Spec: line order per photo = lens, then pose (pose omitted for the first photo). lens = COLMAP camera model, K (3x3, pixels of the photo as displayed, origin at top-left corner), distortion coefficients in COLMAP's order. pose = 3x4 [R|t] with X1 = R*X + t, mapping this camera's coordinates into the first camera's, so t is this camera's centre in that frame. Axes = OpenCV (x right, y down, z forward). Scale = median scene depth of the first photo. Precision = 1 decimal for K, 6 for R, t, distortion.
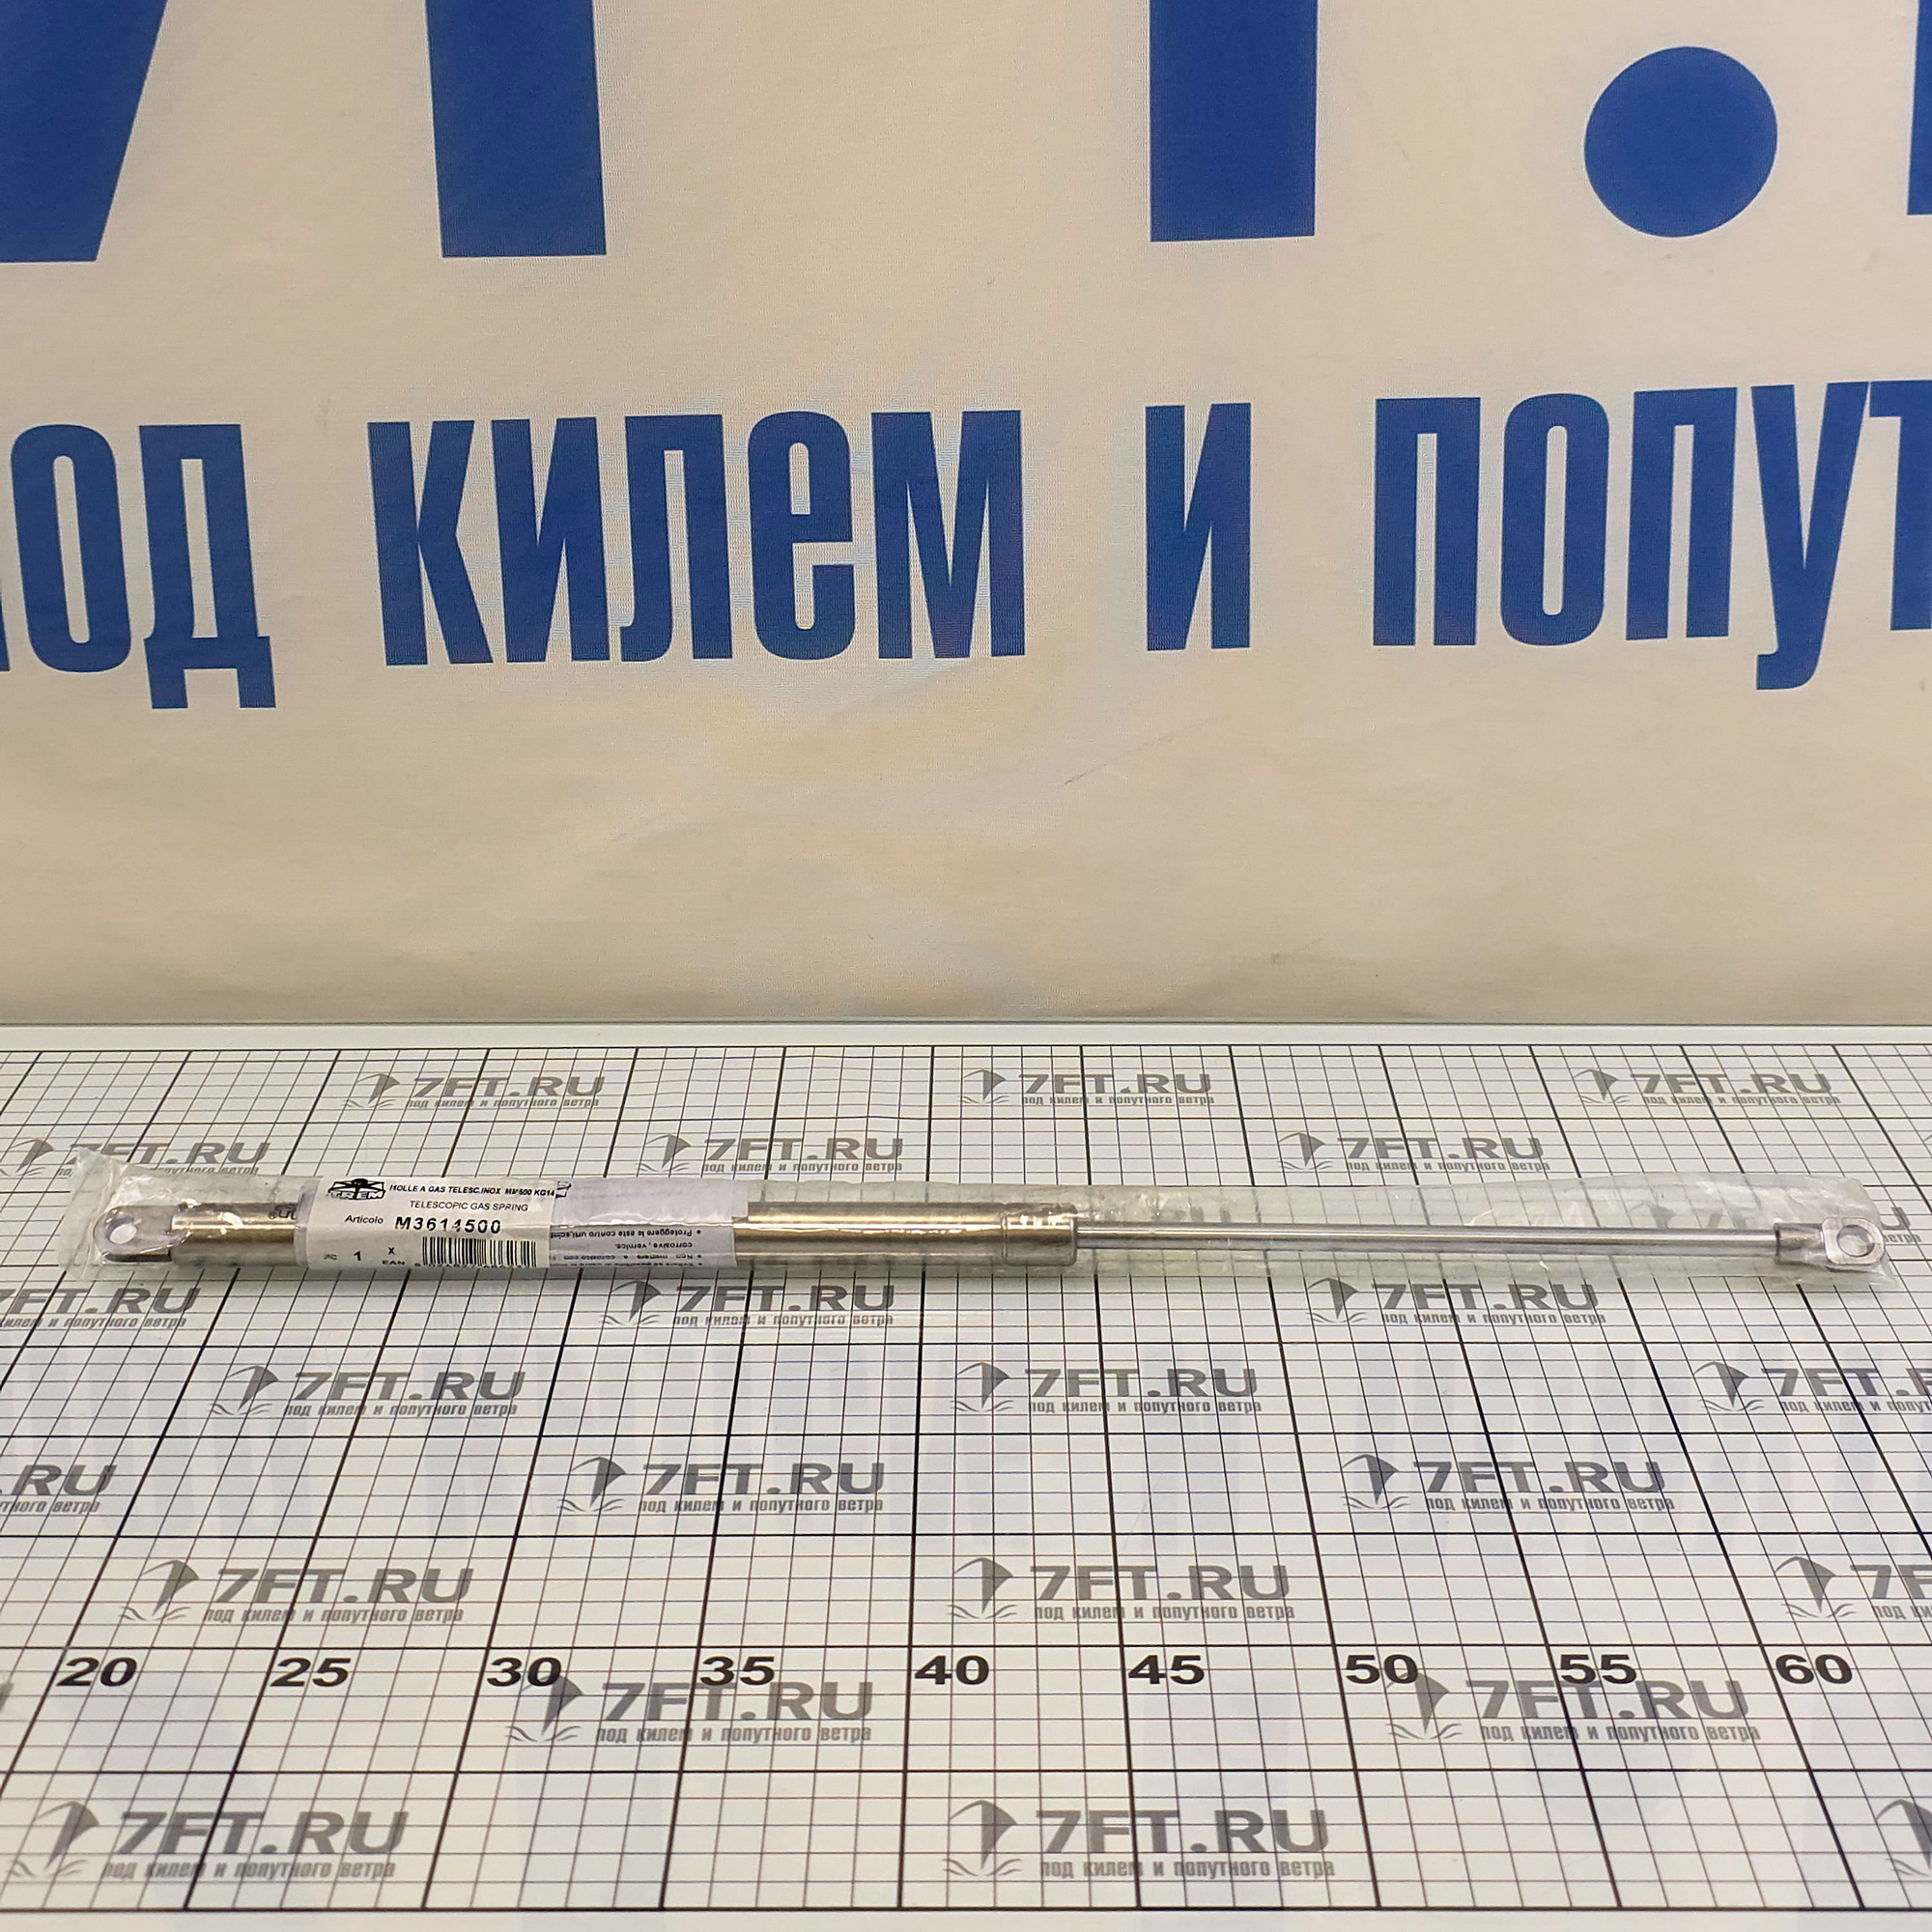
lens RADIAL K [[3631.1, 0, 961.2], [0, 3631.1, 657.4], [0, 0, 1]] dist [0.220047, -0.673439]
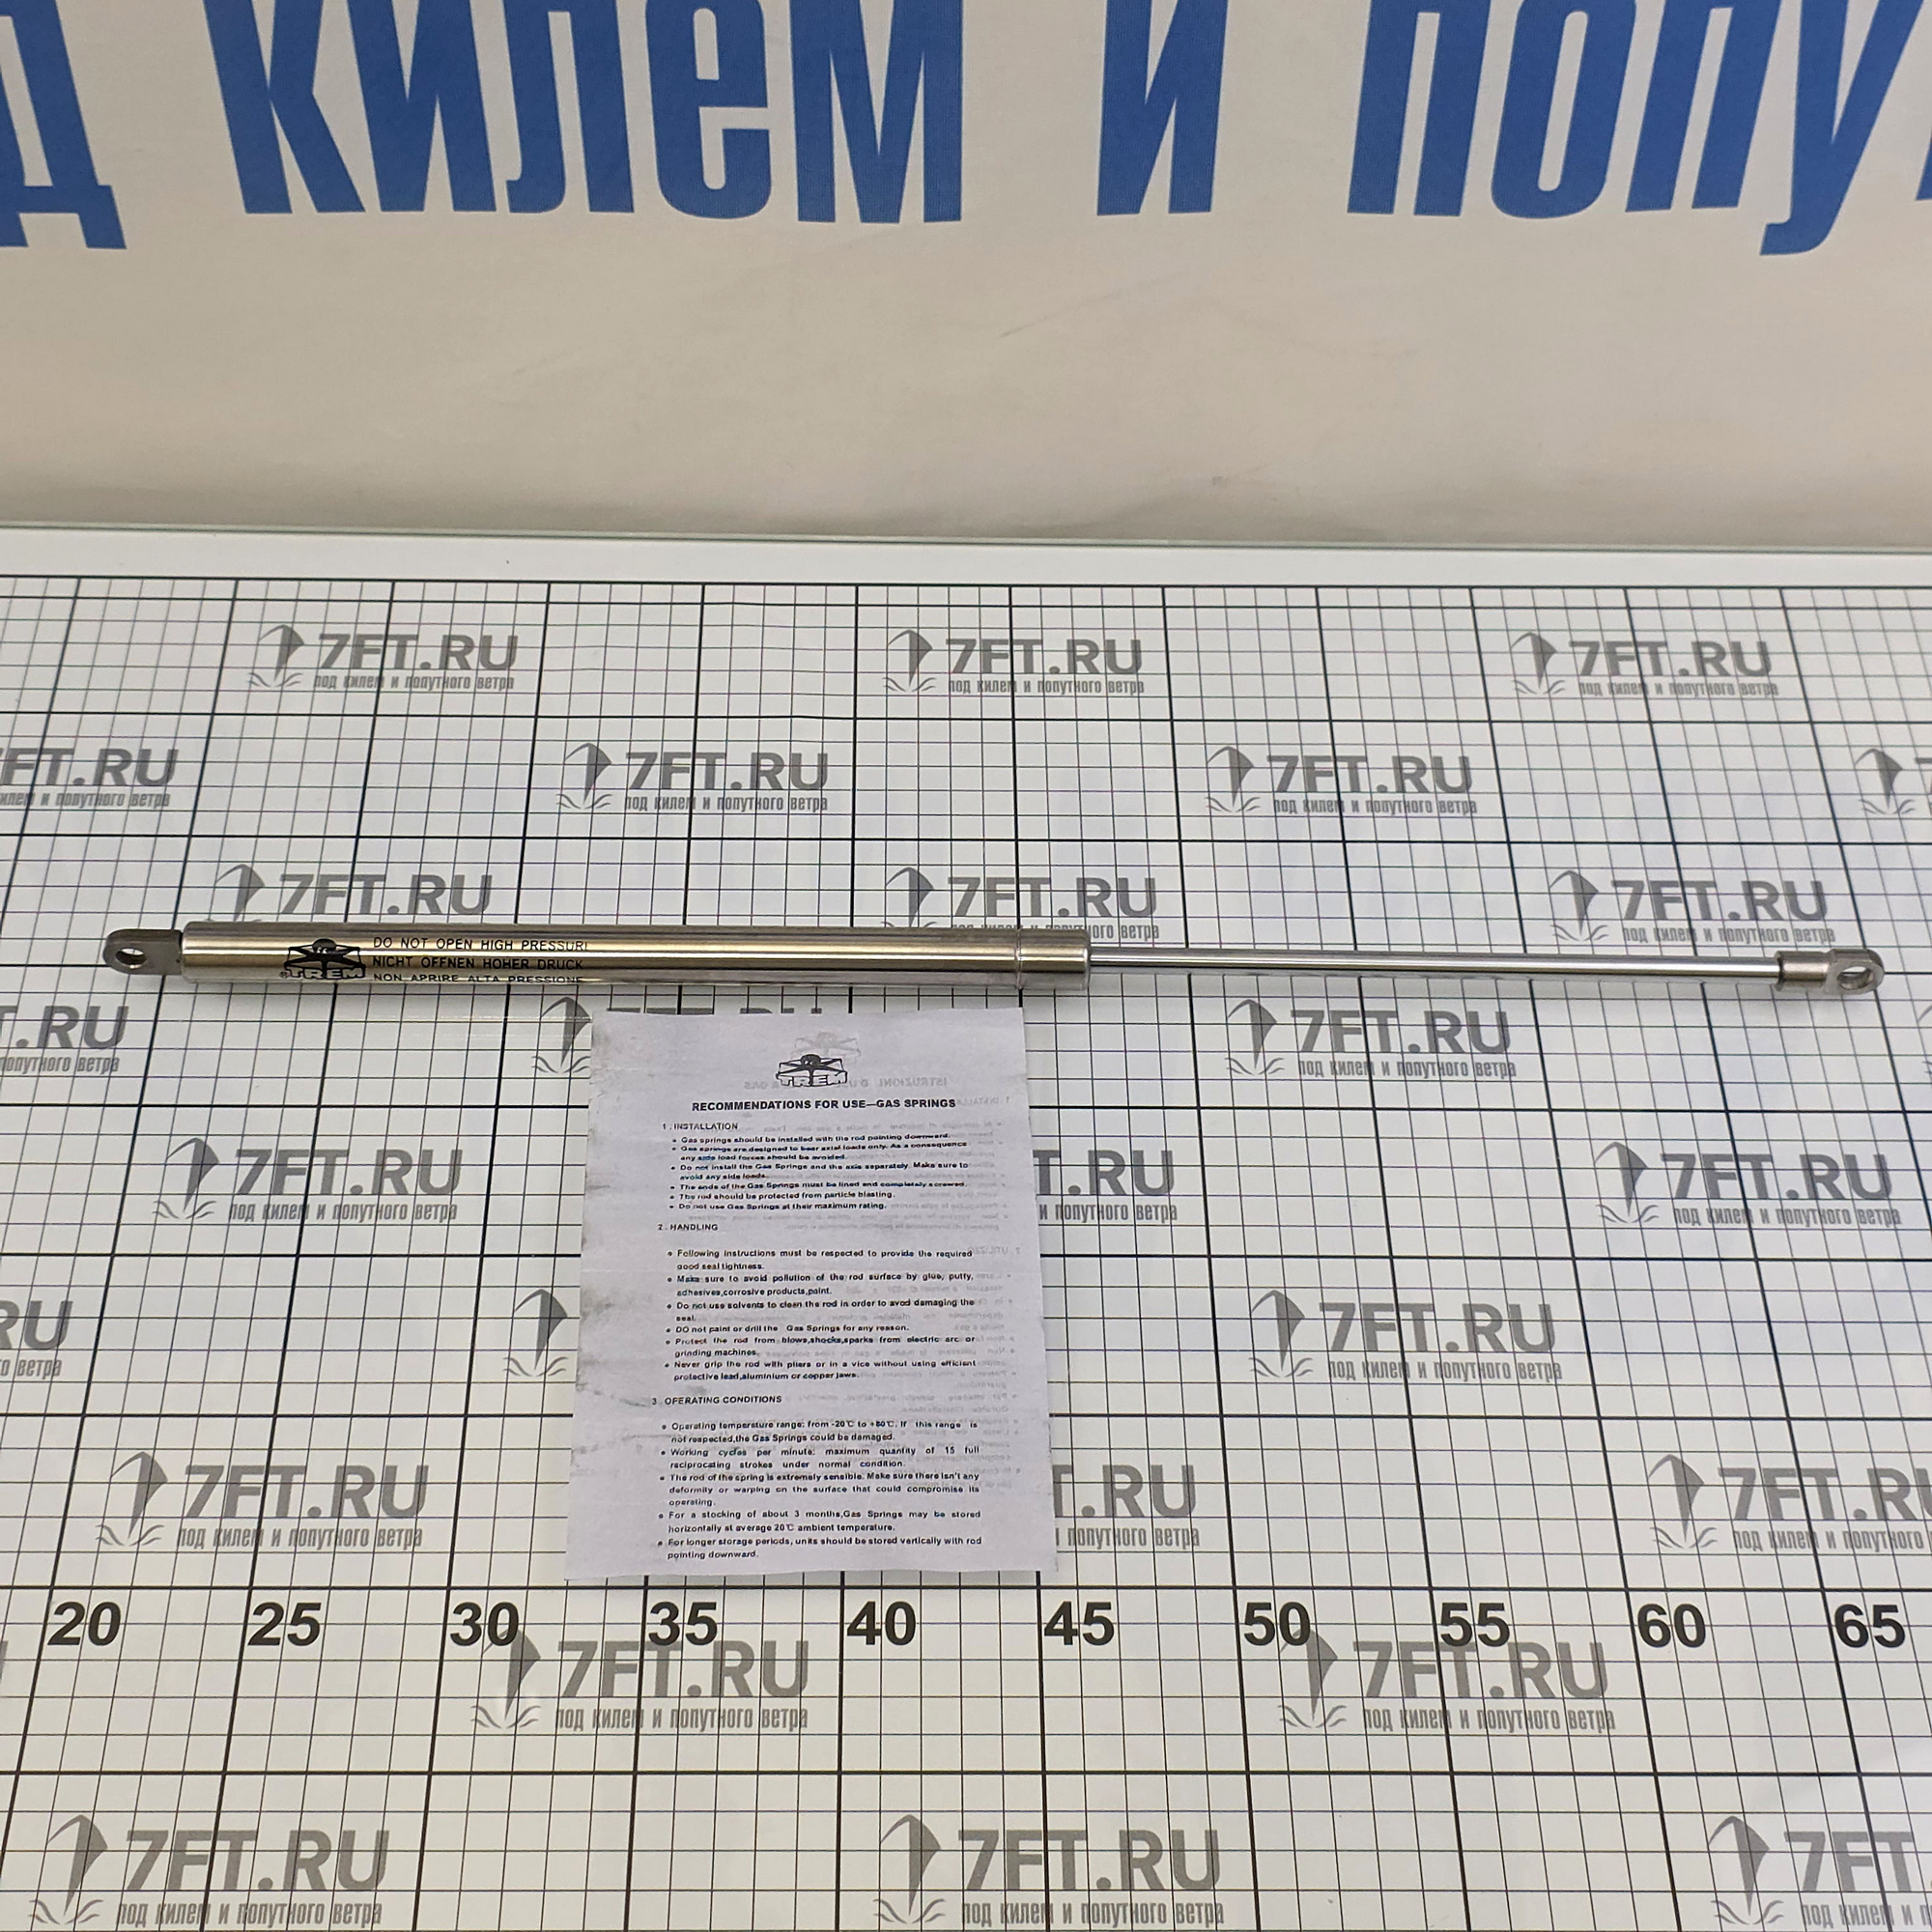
lens RADIAL K [[3495.2, 0, 970.8], [0, 3495.2, 868.9], [0, 0, 1]] dist [0.240872, -1.047923]
pose [[0.999393, 0.004258, 0.034584, -0.012863], [-0.022731, 0.831908, 0.554449, -0.476622], [-0.026409, -0.554898, 0.831499, 0.254718]]
